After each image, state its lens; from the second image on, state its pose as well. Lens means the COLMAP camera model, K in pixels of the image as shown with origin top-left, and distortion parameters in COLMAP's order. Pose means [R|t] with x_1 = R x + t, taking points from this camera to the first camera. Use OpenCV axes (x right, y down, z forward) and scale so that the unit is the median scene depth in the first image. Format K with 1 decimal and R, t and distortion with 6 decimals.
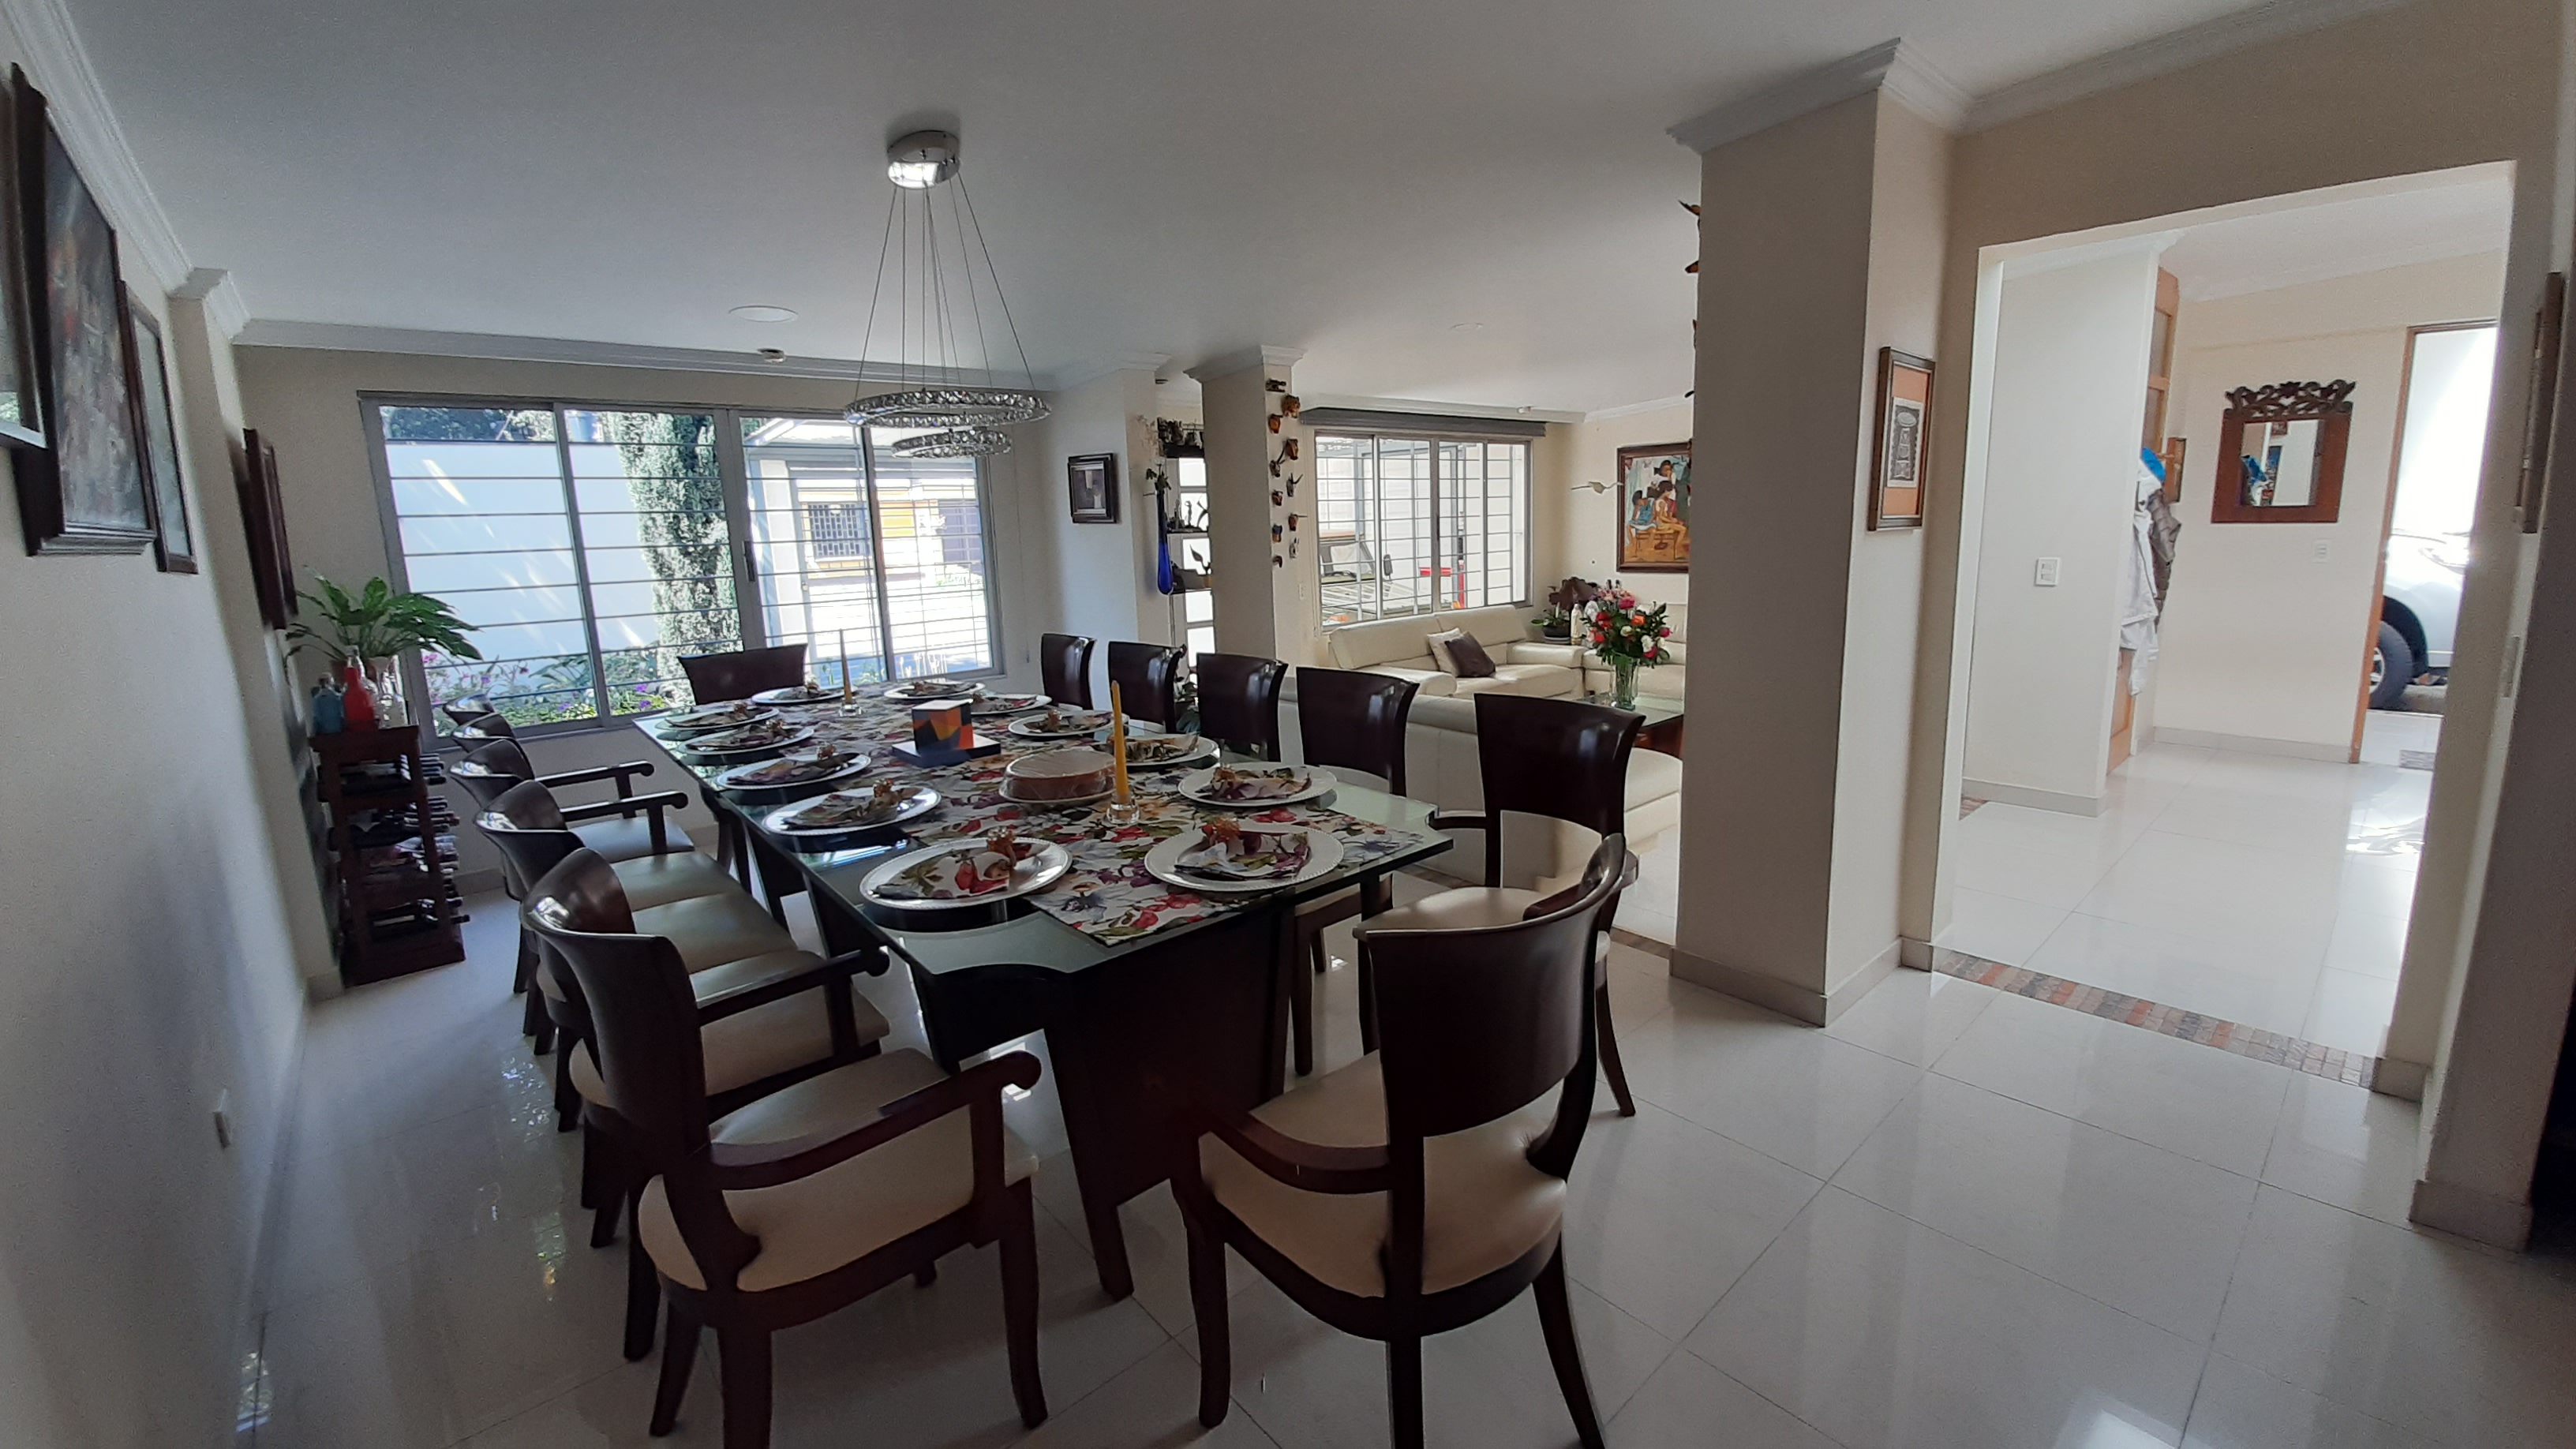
lens RADIAL K [[1016.4, 0, 1301.6], [0, 1016.4, 692.1], [0, 0, 1]] dist [0.013701, -0.013892]
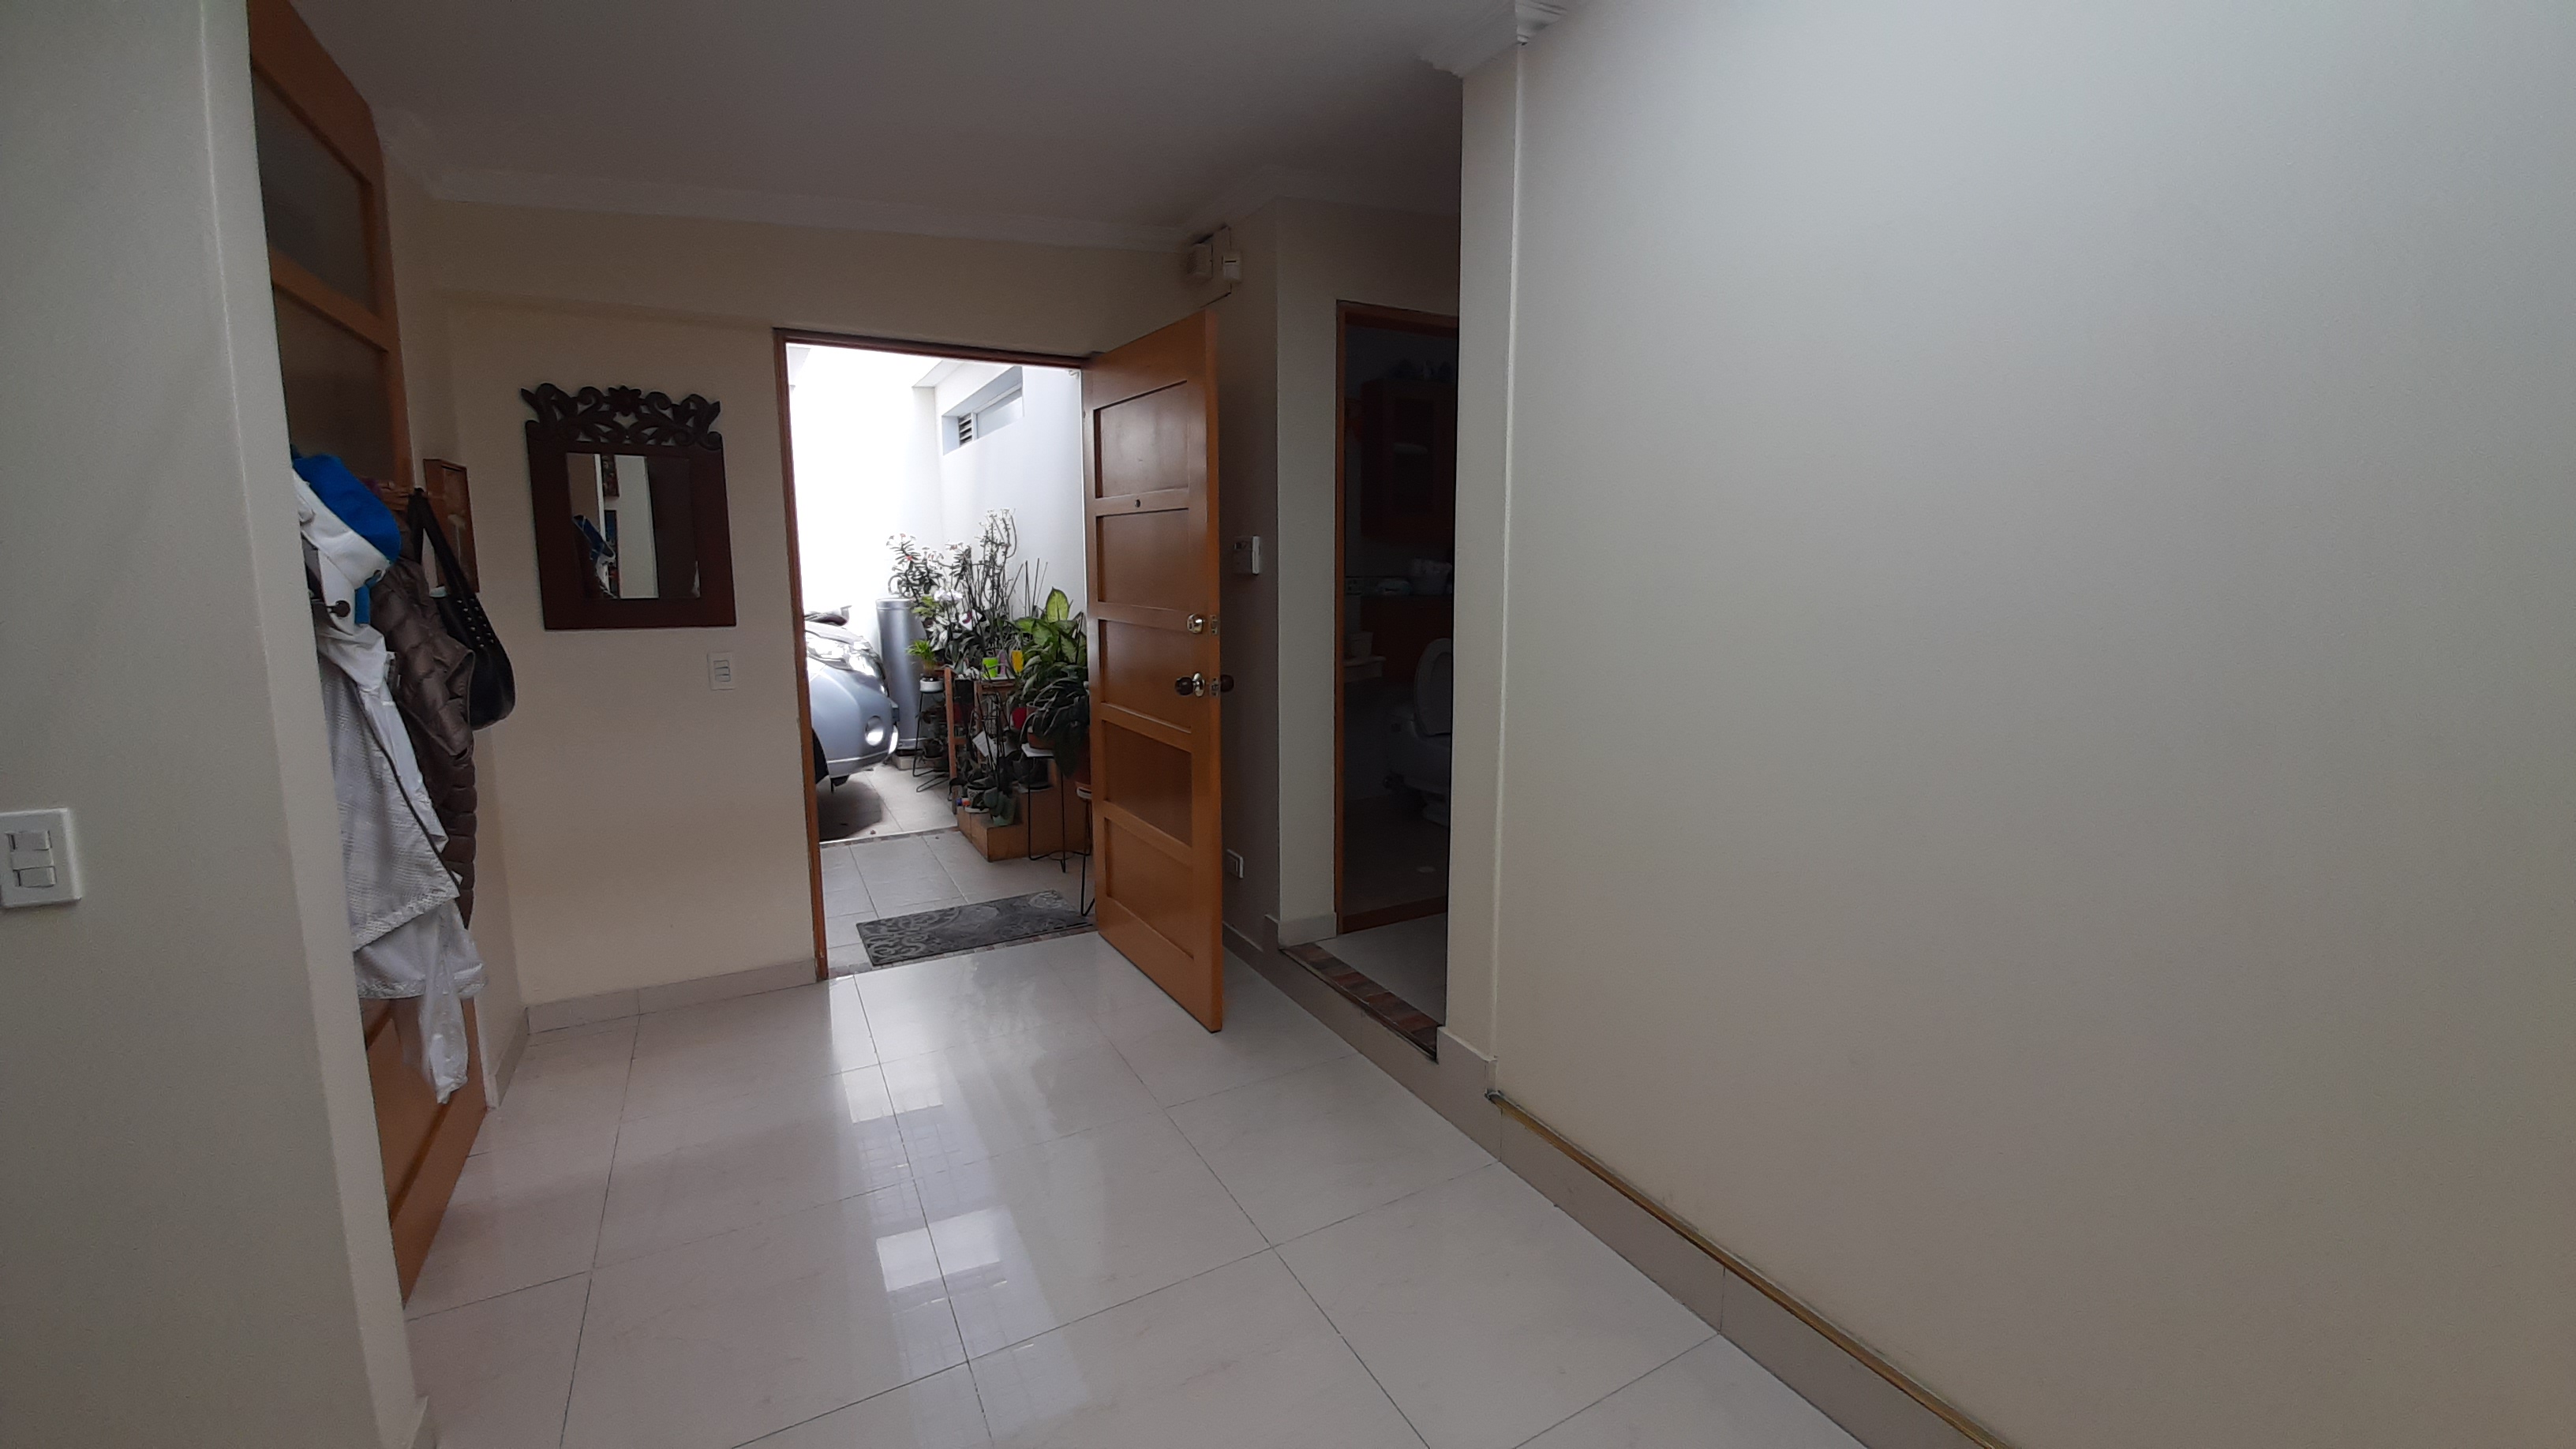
lens RADIAL K [[1016.4, 0, 1301.6], [0, 1016.4, 692.1], [0, 0, 1]] dist [0.013701, -0.013892]
pose [[0.212281, -0.095457, 0.972535, 0.458371], [0.161061, 0.985025, 0.061527, -0.103973], [-0.963845, 0.143577, 0.224476, 0.506071]]
